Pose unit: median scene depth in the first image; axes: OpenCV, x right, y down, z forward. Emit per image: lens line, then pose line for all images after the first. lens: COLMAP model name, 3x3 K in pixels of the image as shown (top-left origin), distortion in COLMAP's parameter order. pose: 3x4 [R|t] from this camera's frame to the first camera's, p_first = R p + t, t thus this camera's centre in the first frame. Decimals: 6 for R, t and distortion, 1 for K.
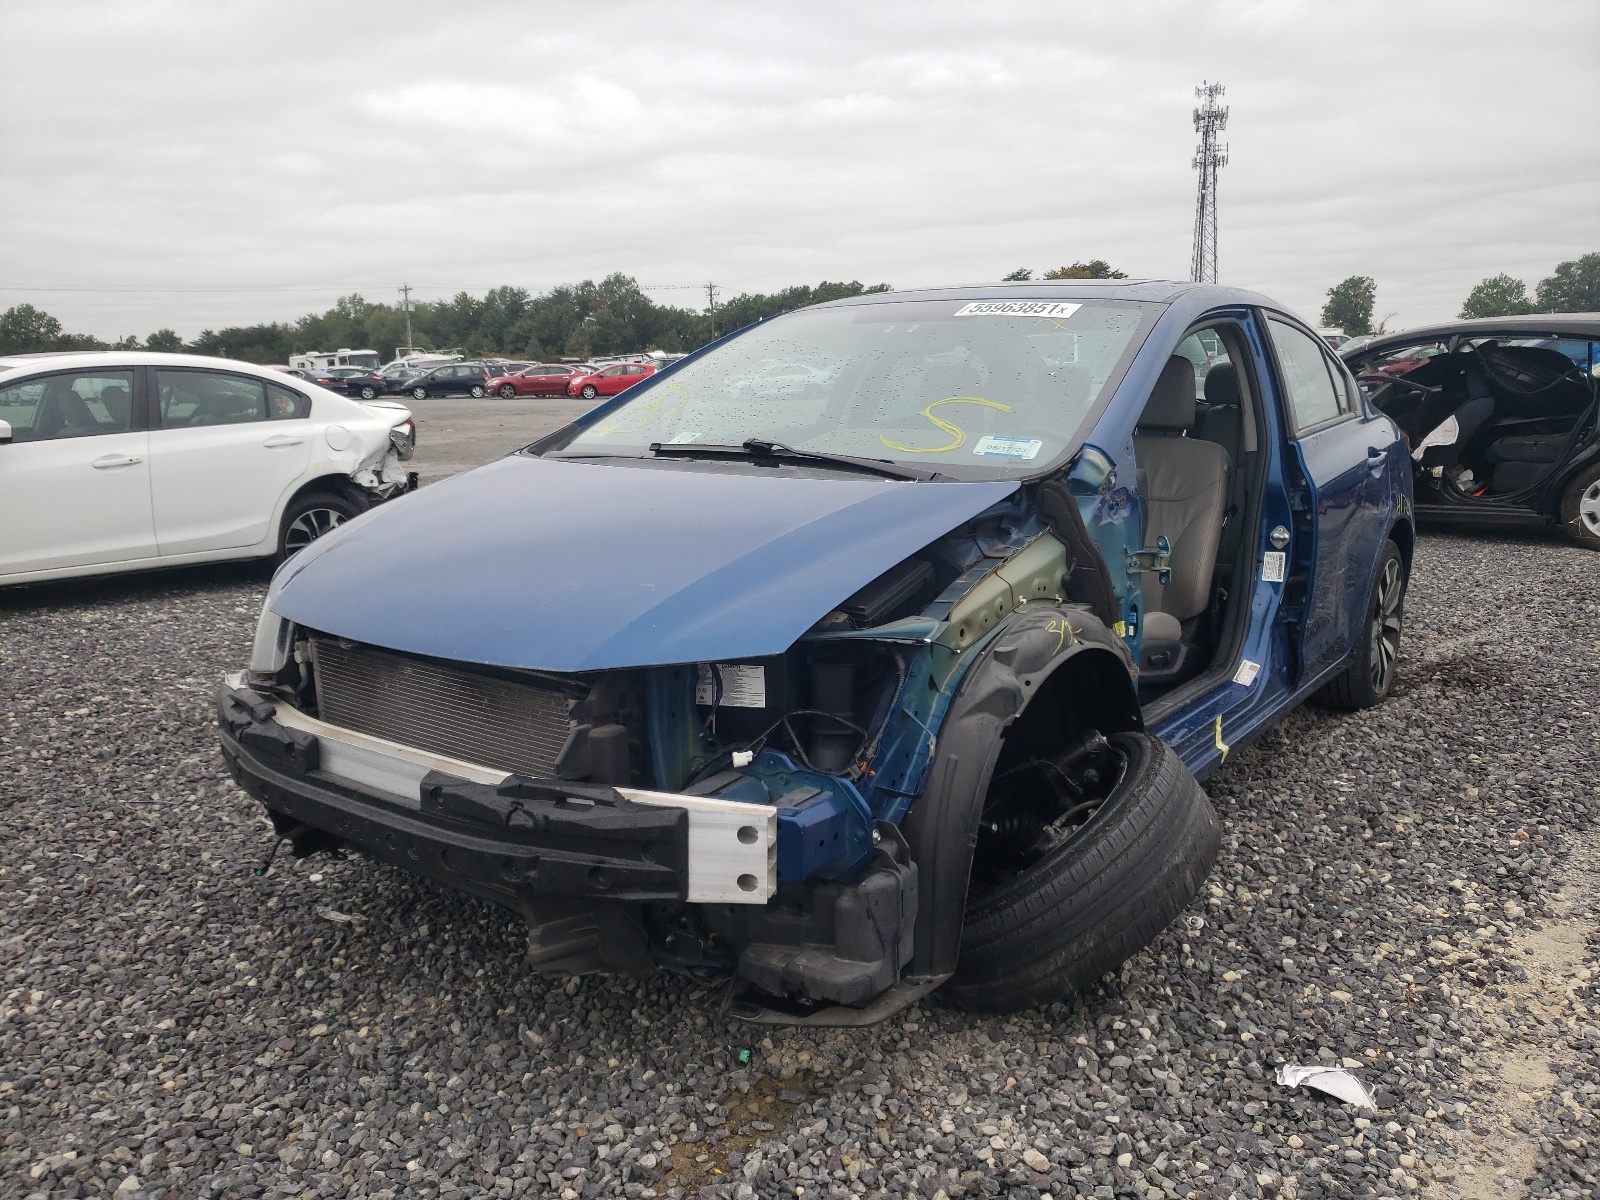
lens RADIAL K [[1241.5, 0, 805.3], [0, 1241.5, 596.0], [0, 0, 1]] dist [0.027364, -0.004361]
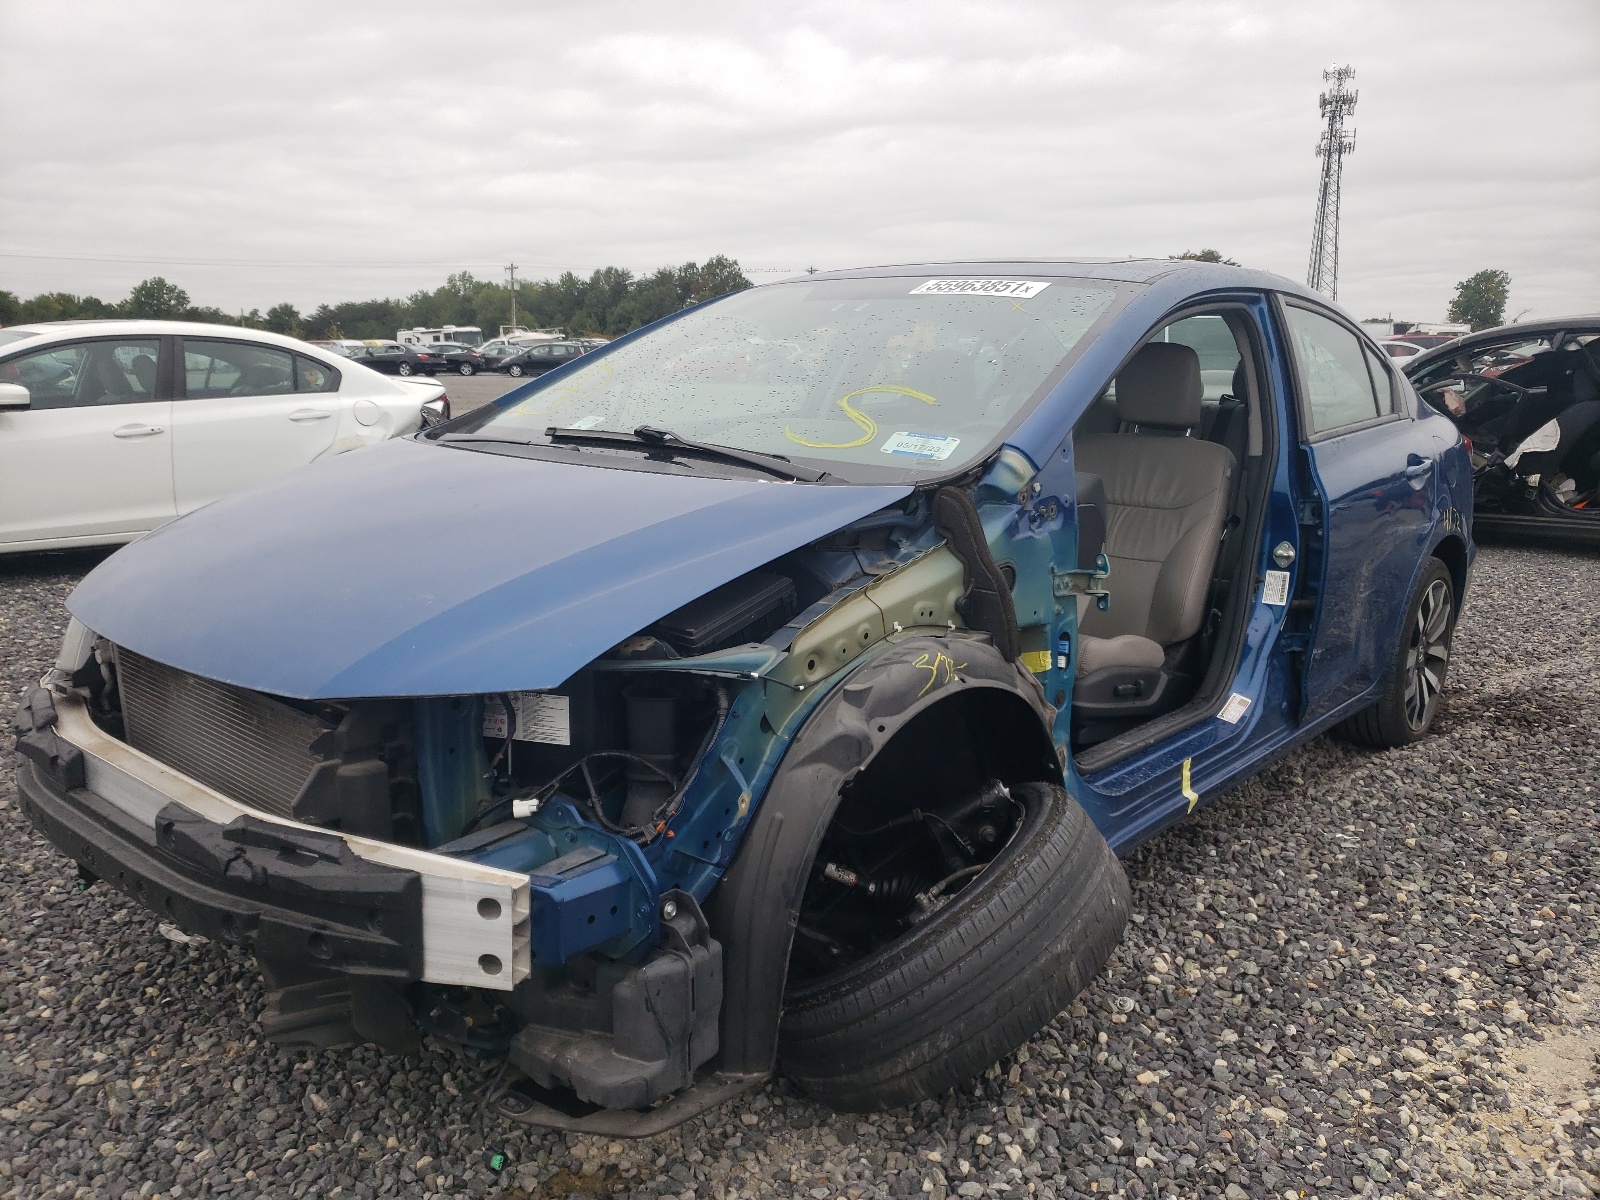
lens RADIAL K [[1241.5, 0, 794.8], [0, 1241.5, 599.6], [0, 0, 1]] dist [0.027364, -0.004361]
pose [[0.996049, 0.037930, -0.080299, 0.159749], [-0.036768, 0.999197, 0.015896, -0.024480], [0.080837, -0.012881, 0.996644, 0.141582]]
